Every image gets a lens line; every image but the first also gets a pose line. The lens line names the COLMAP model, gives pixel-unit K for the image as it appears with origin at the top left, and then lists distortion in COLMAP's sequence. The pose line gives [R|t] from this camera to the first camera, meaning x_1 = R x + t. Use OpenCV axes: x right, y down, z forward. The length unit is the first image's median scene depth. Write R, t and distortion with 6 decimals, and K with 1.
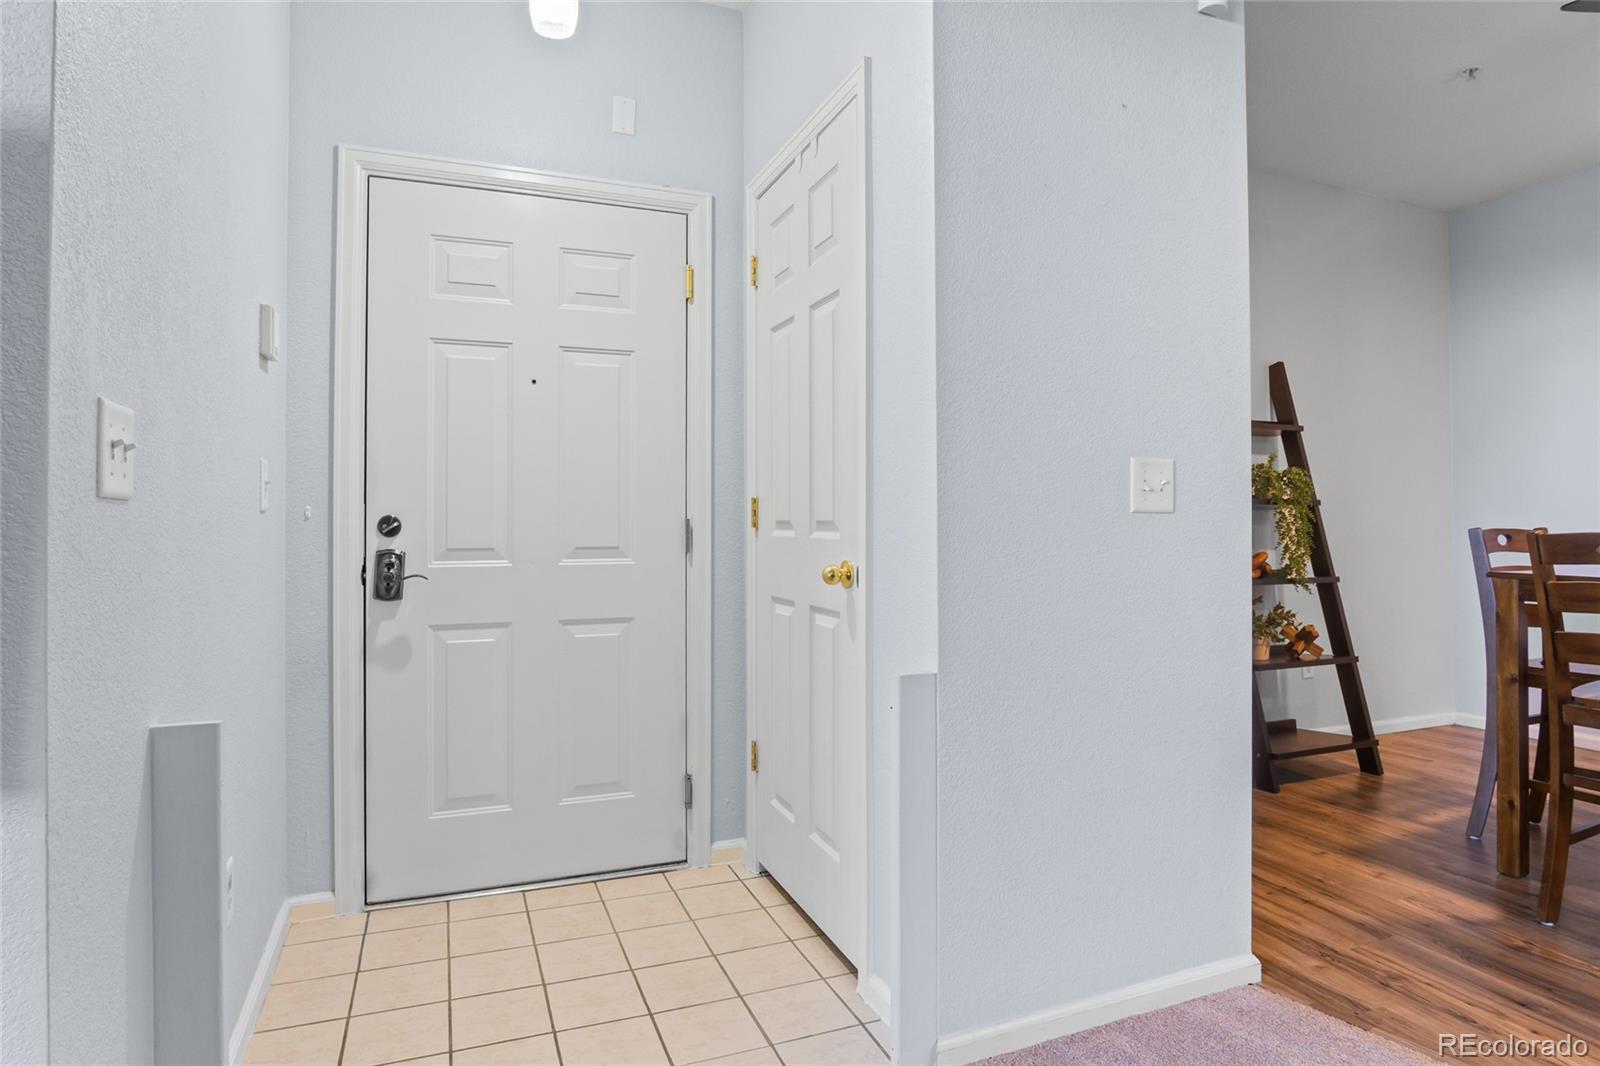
lens RADIAL K [[875.0, 0, 789.8], [0, 875.0, 513.2], [0, 0, 1]] dist [-0.037460, 0.010382]
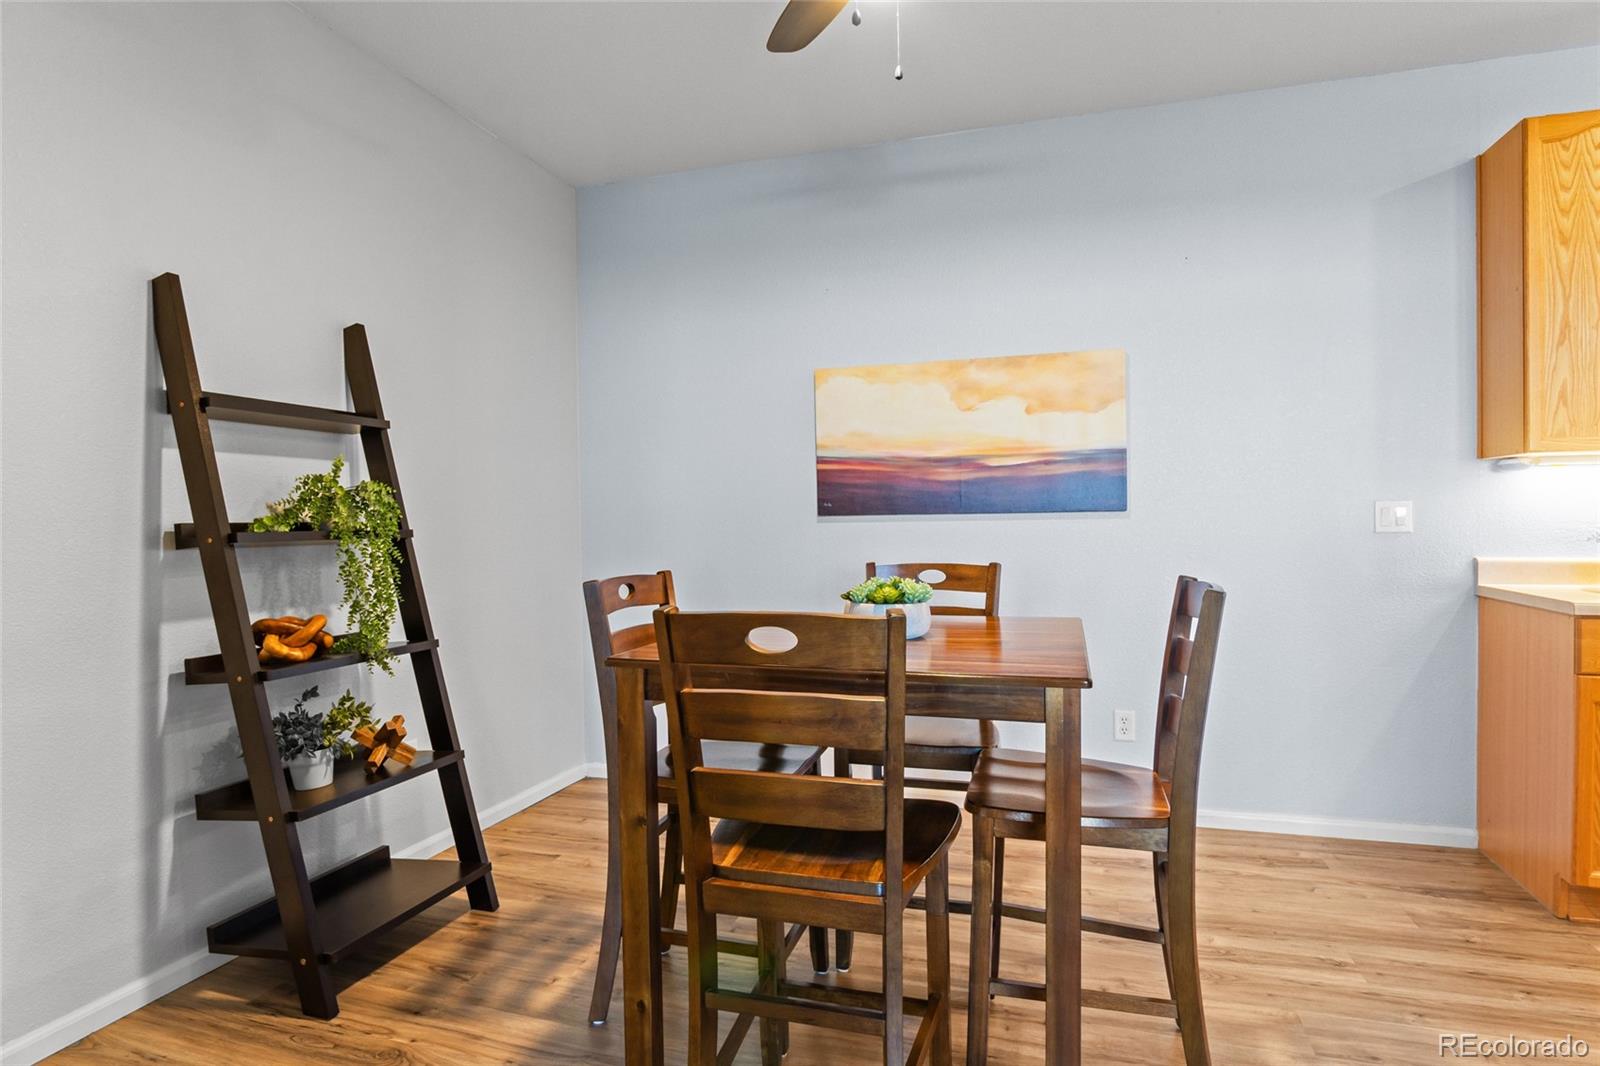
lens RADIAL K [[875.0, 0, 793.1], [0, 875.0, 525.4], [0, 0, 1]] dist [-0.037460, 0.010382]
pose [[0.636909, -0.013541, 0.770820, 0.307528], [0.005188, 0.999898, 0.013279, -0.029776], [-0.770922, -0.004458, 0.636914, 0.364181]]
